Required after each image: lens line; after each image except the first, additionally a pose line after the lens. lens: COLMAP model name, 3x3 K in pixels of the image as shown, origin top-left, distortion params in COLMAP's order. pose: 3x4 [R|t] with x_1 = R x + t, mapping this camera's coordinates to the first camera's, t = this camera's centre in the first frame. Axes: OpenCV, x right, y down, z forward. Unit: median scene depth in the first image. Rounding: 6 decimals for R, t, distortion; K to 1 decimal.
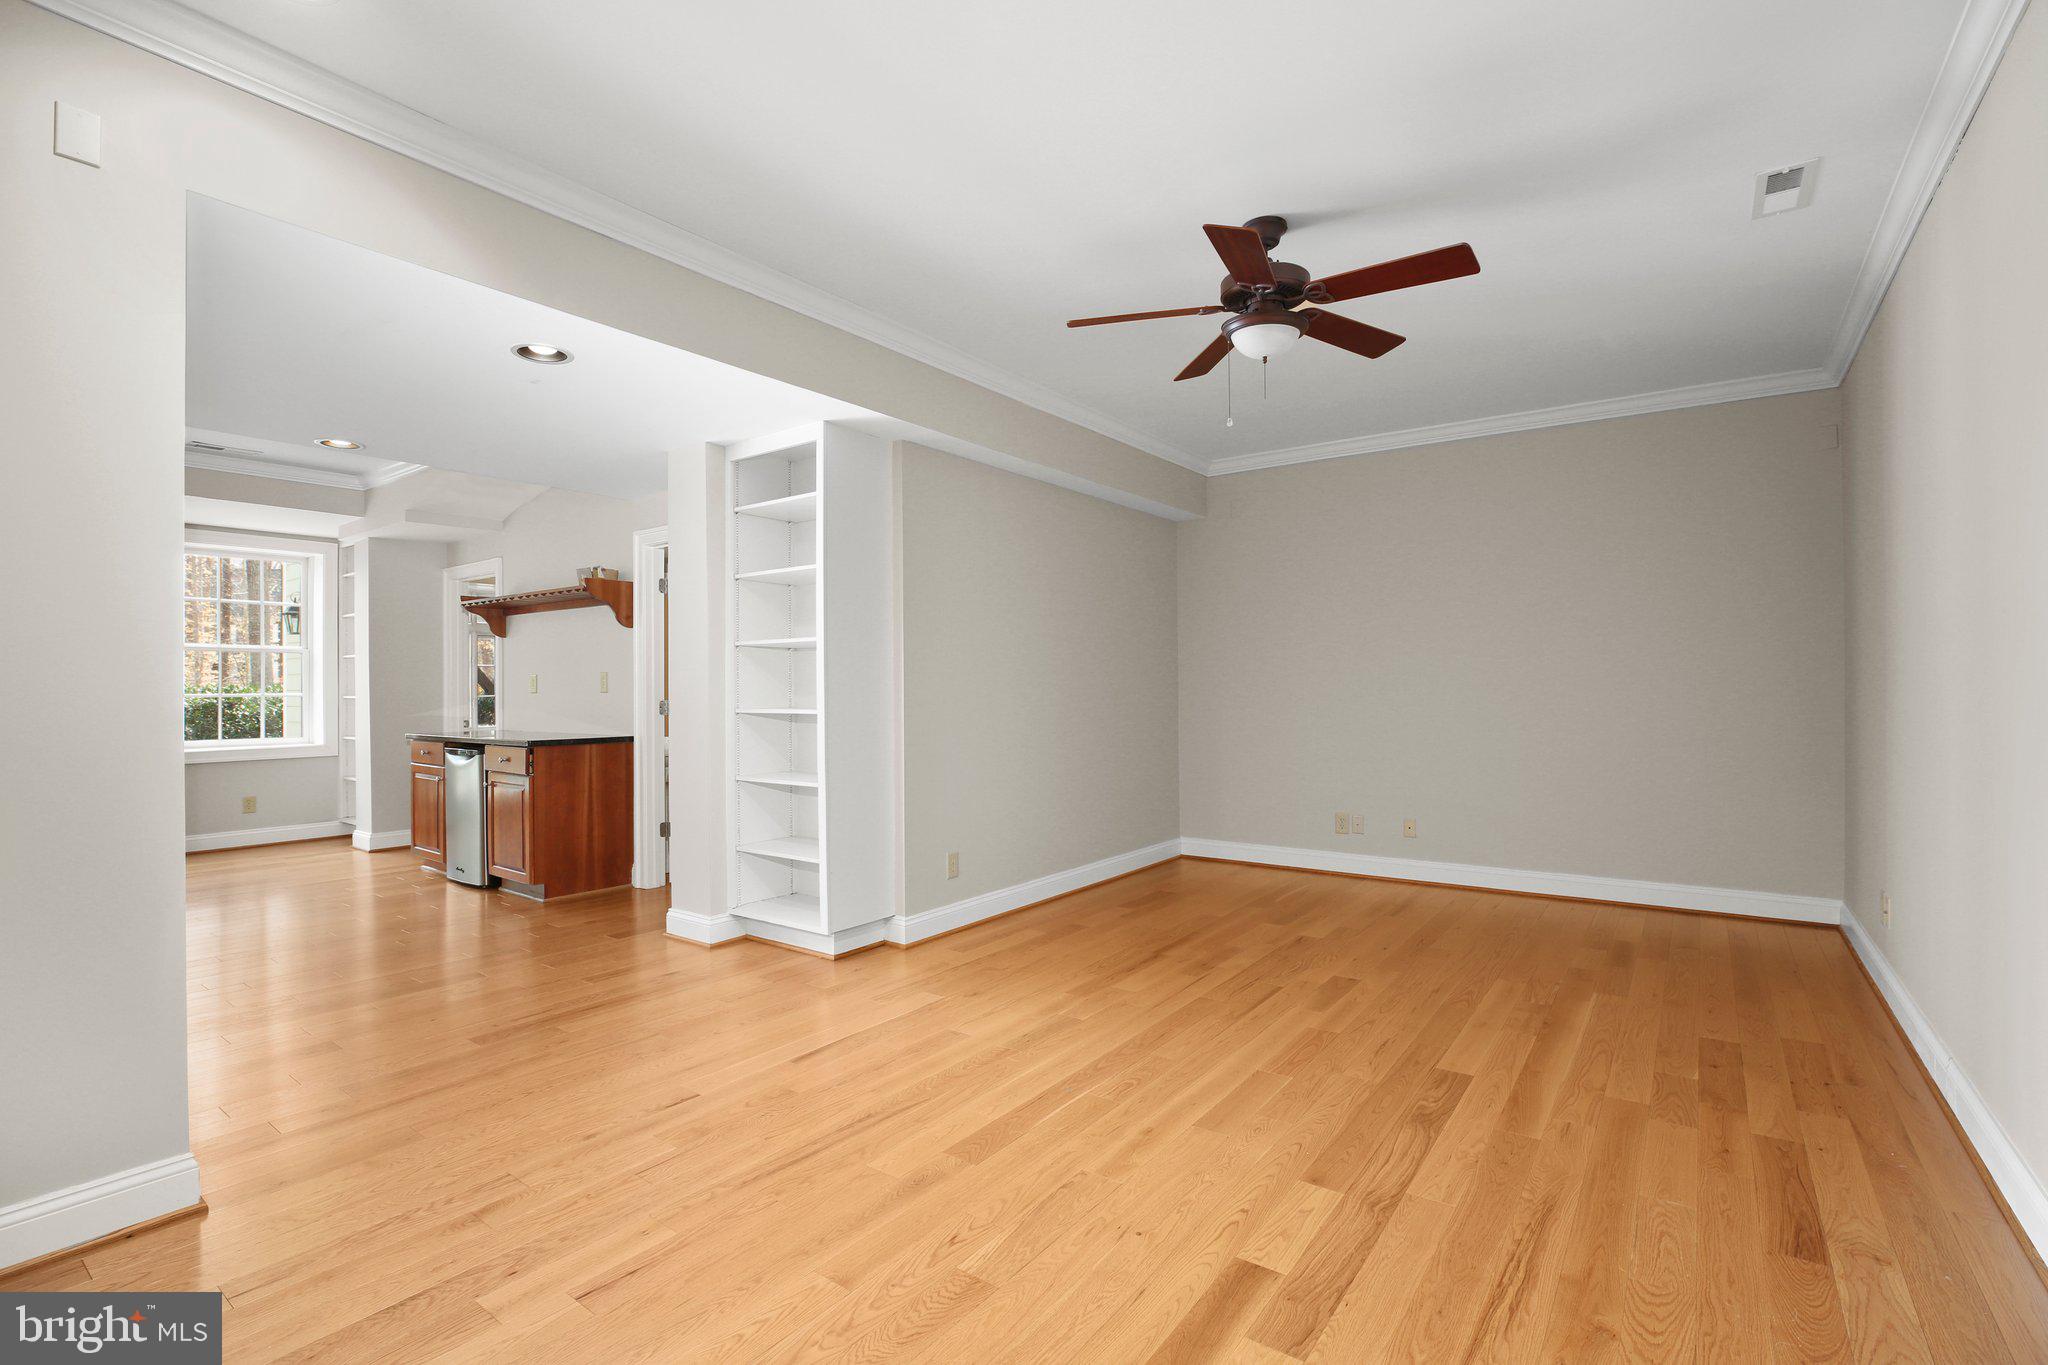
lens RADIAL K [[932.8, 0, 1031.1], [0, 932.8, 684.4], [0, 0, 1]] dist [-0.022508, 0.000108]
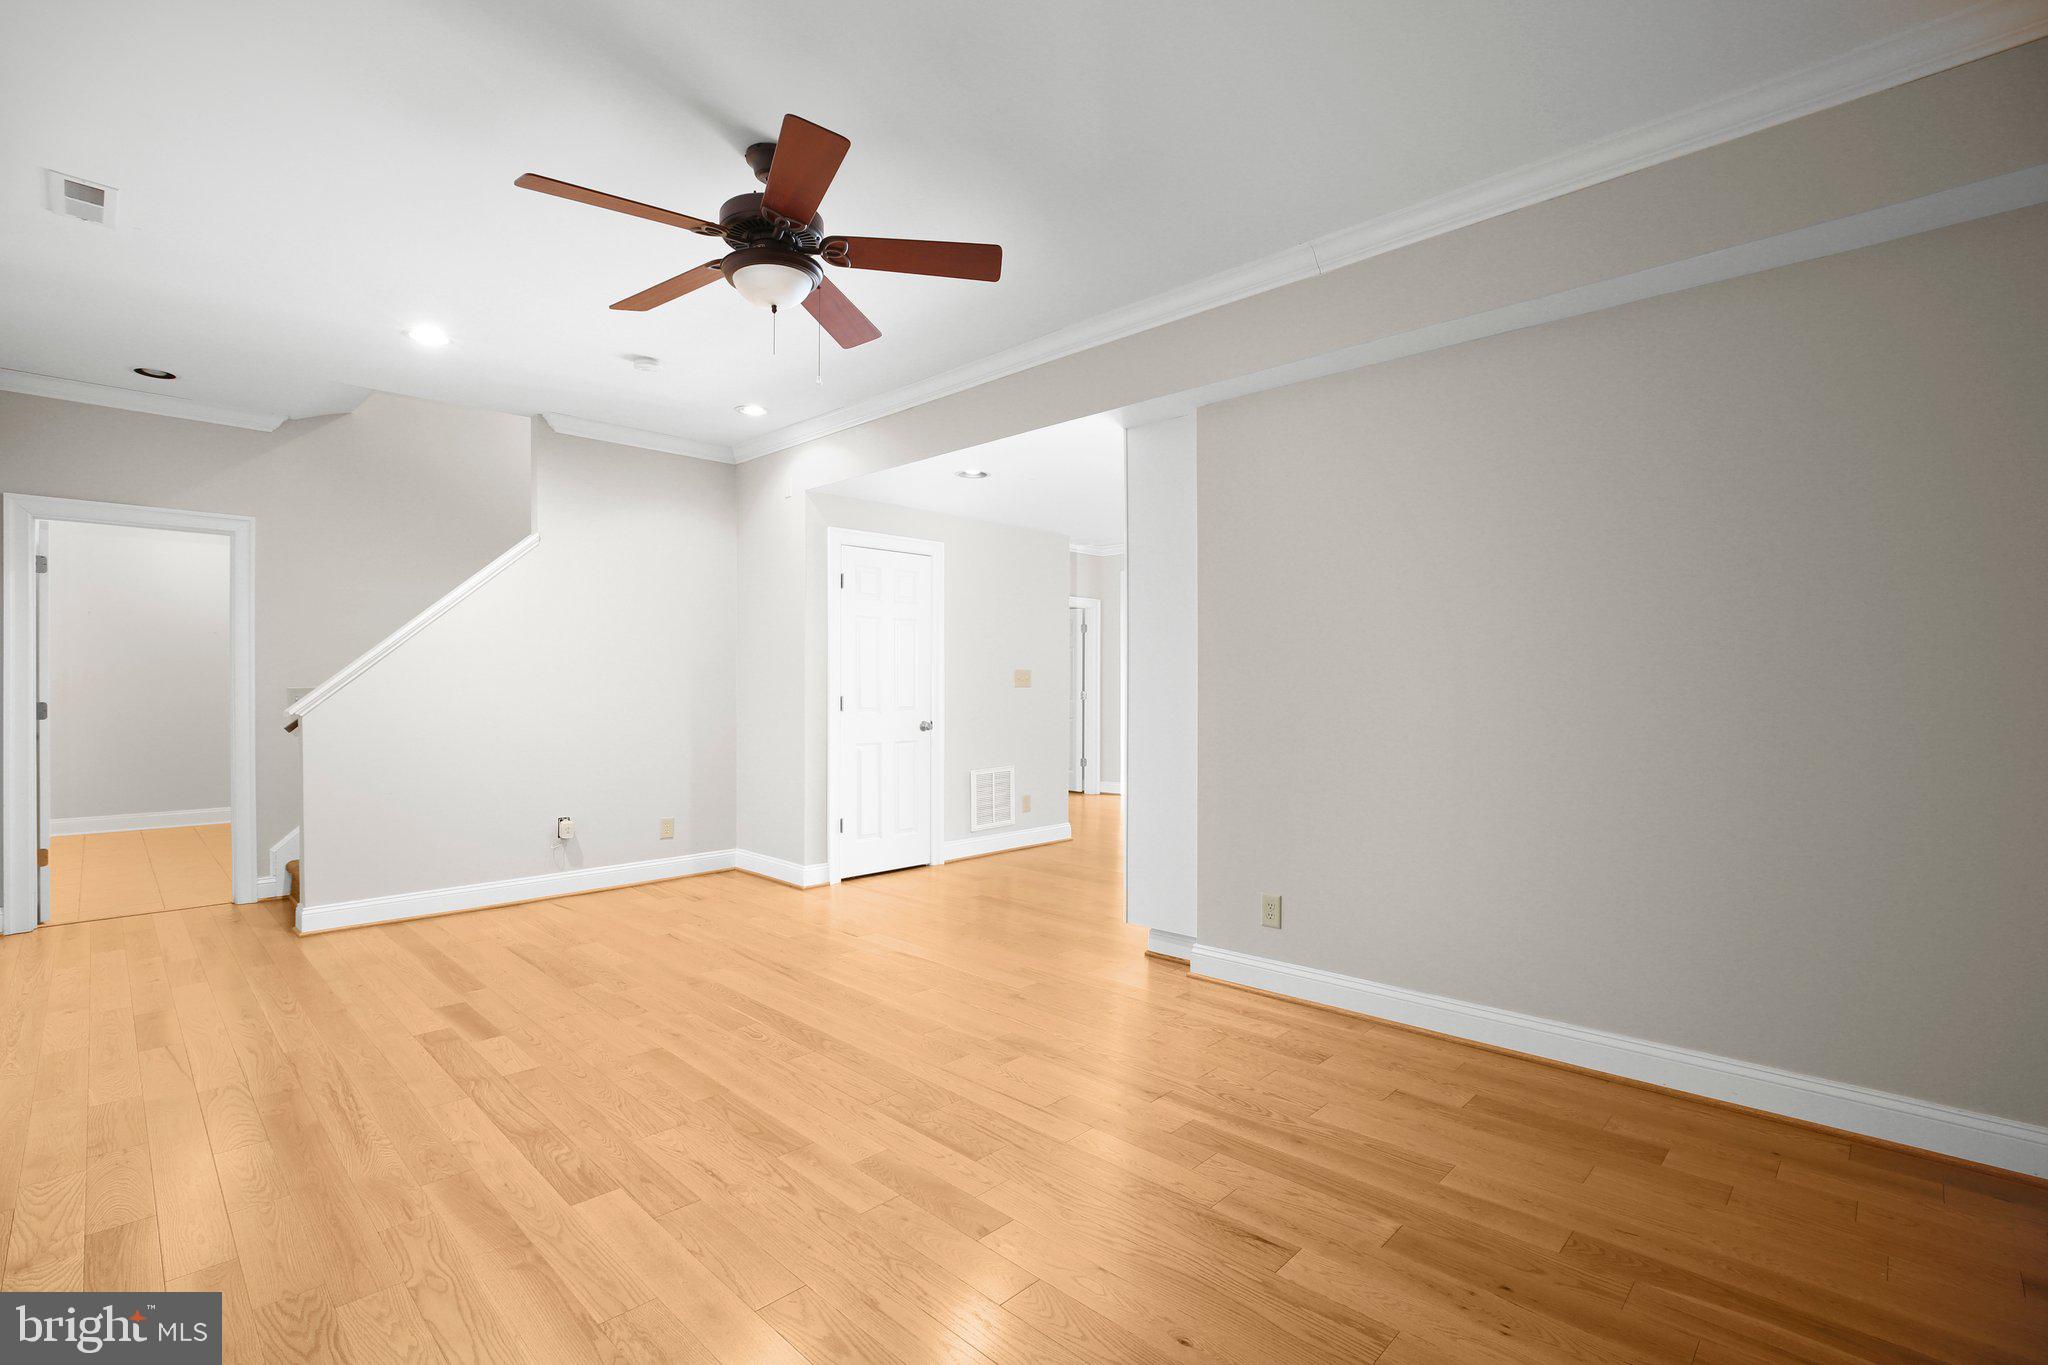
lens RADIAL K [[932.8, 0, 1032.2], [0, 932.8, 691.1], [0, 0, 1]] dist [-0.022508, 0.000108]
pose [[-0.151533, 0.001856, -0.988450, 1.245639], [0.008722, 0.999962, 0.000541, 0.012803], [0.988414, -0.008539, -0.151544, 1.600168]]
